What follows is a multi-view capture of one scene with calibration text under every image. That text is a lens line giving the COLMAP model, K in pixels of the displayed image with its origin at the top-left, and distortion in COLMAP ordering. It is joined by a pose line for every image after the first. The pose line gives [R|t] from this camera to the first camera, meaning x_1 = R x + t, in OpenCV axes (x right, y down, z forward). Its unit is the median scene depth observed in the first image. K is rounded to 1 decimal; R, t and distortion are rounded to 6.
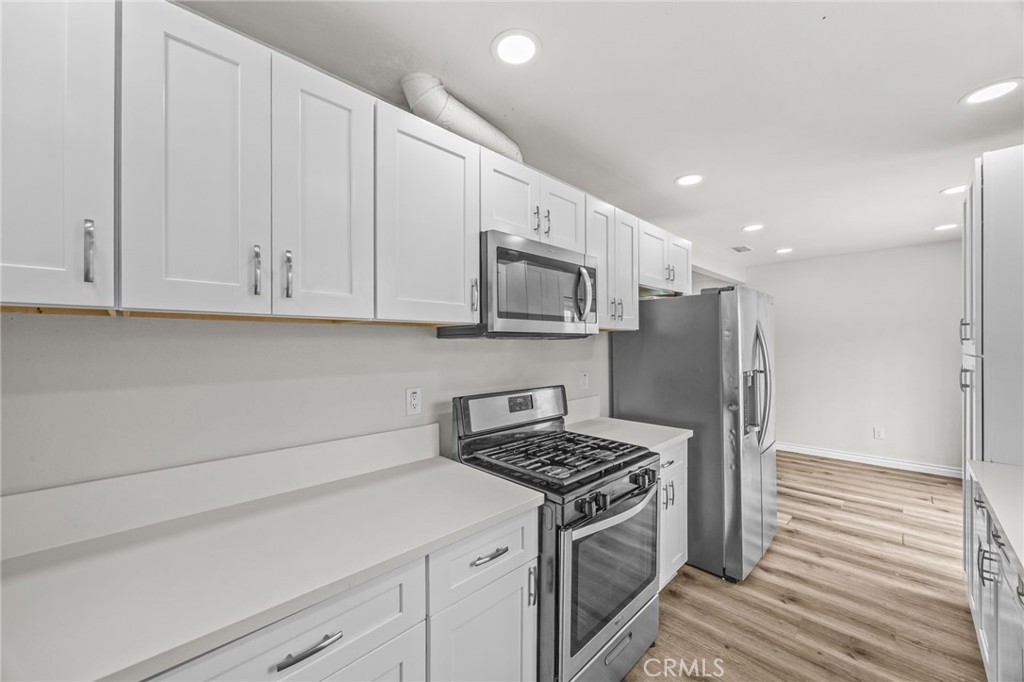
lens RADIAL K [[407.0, 0, 512.0], [0, 407.0, 341.0], [0, 0, 1]] dist [0.018189, 0.000071]
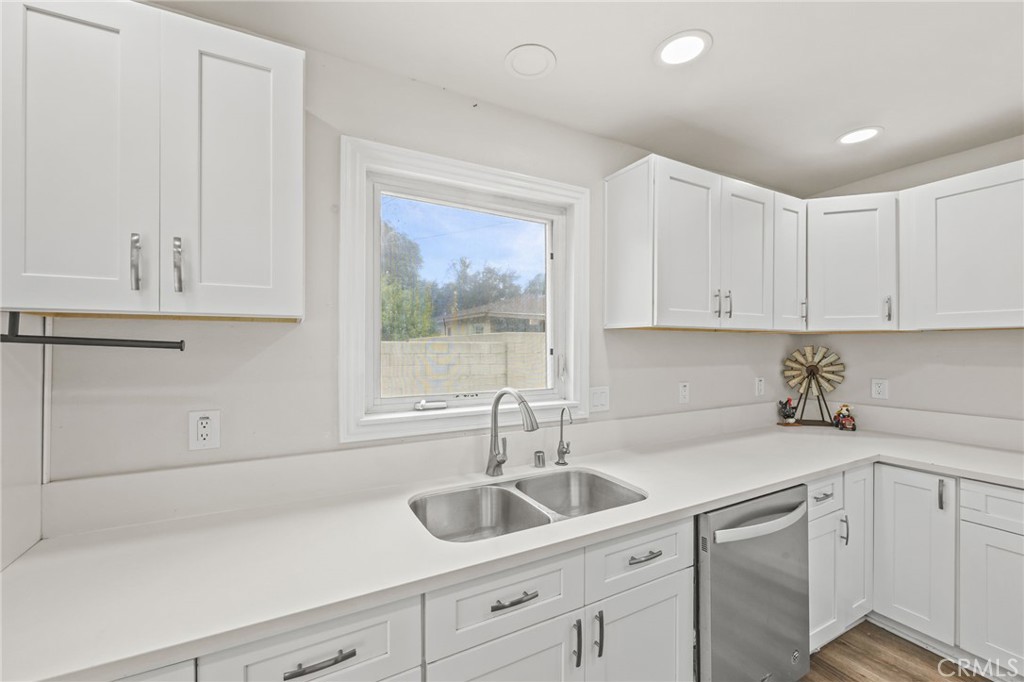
lens RADIAL K [[413.4, 0, 512.0], [0, 413.4, 341.0], [0, 0, 1]] dist [-0.000025, 0.000066]
pose [[0.953503, 0.000043, -0.301385, 0.488220], [-0.001422, 0.999990, -0.004356, -0.002574], [0.301381, 0.004582, 0.953493, 0.495372]]
